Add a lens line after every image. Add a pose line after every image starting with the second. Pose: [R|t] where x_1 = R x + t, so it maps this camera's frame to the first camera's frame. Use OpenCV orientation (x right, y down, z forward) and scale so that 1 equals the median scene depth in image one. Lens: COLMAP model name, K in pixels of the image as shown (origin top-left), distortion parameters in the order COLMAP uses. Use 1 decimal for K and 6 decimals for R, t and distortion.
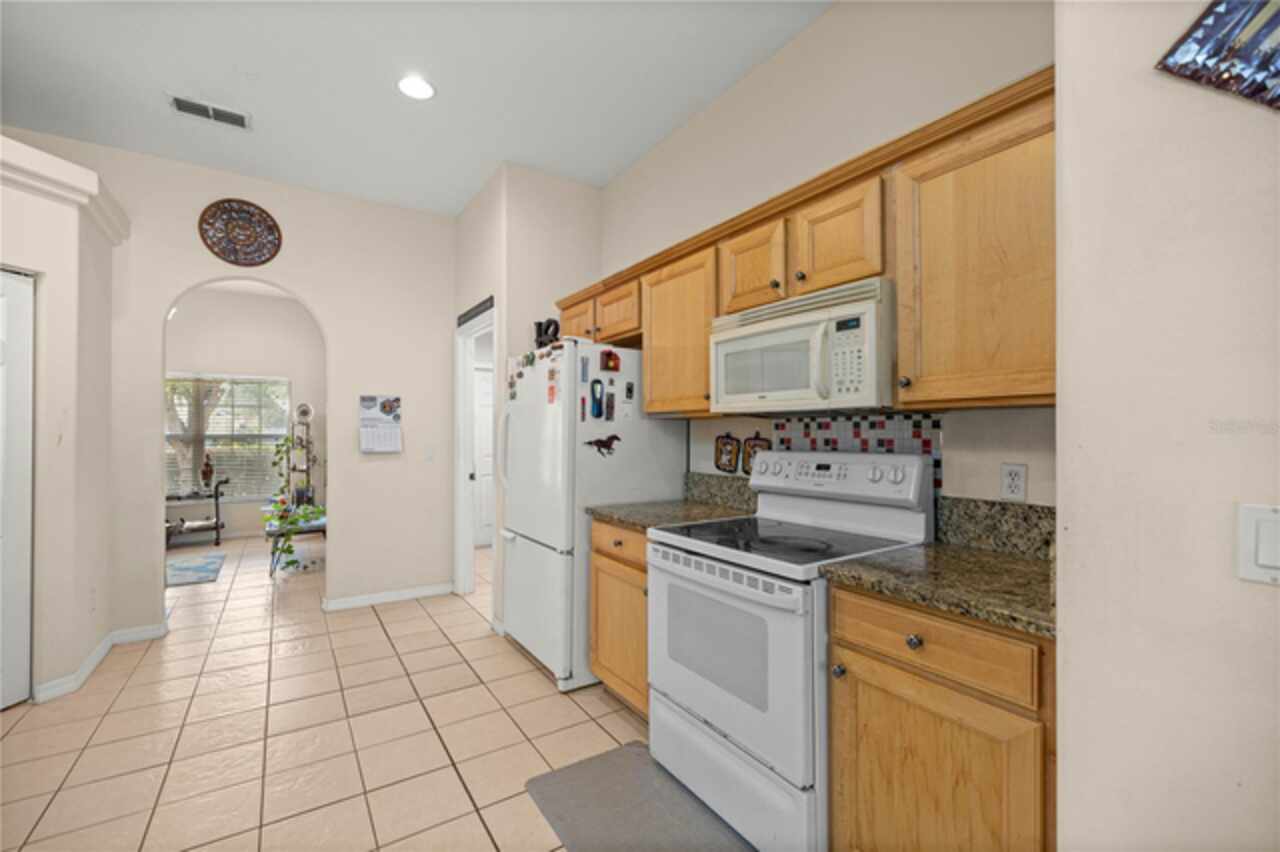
lens RADIAL K [[546.6, 0, 626.8], [0, 546.6, 429.1], [0, 0, 1]] dist [0.007796, 0.000002]
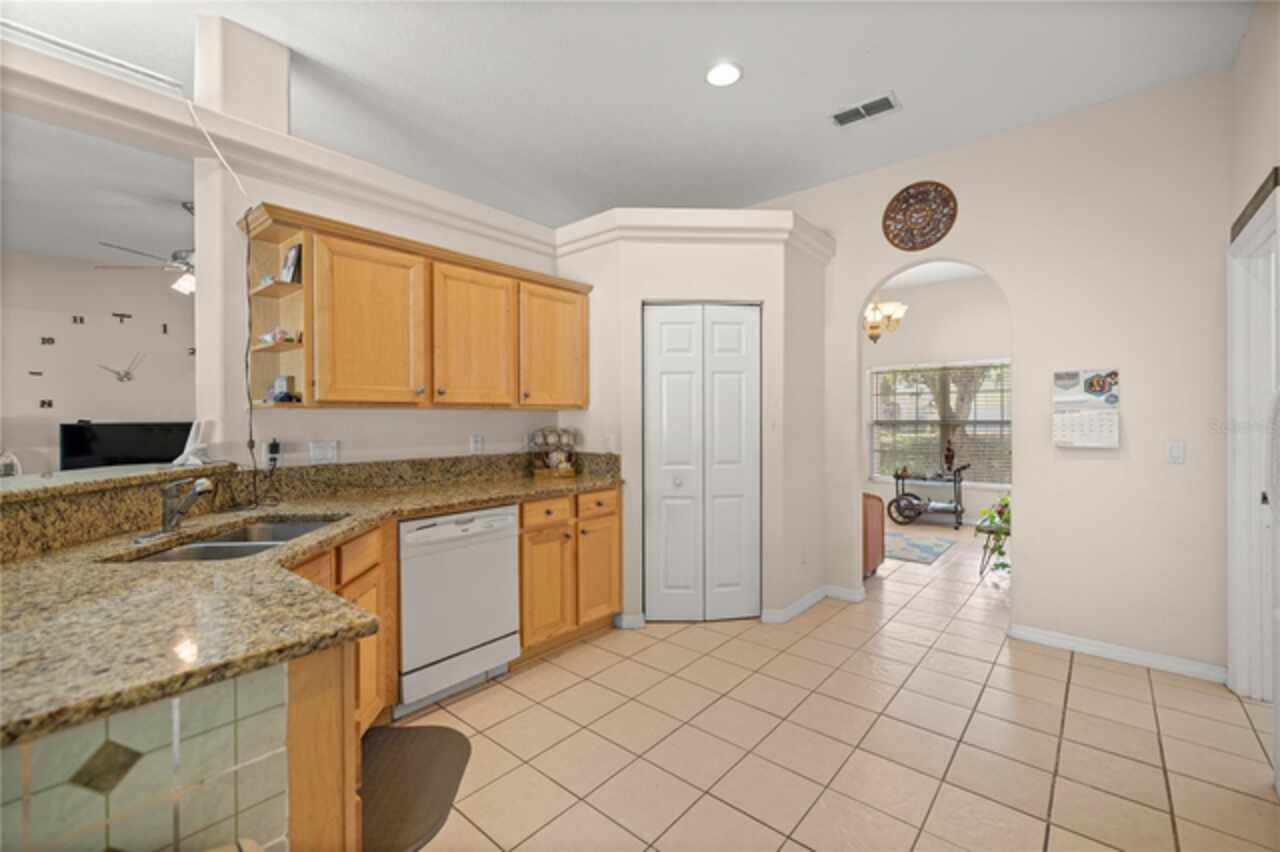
lens RADIAL K [[546.6, 0, 653.8], [0, 546.6, 418.0], [0, 0, 1]] dist [0.007796, 0.000002]
pose [[0.299319, 0.000788, -0.954153, 0.087738], [0.008697, 0.999956, 0.003554, -0.005286], [0.954114, -0.009362, 0.299299, 0.249386]]
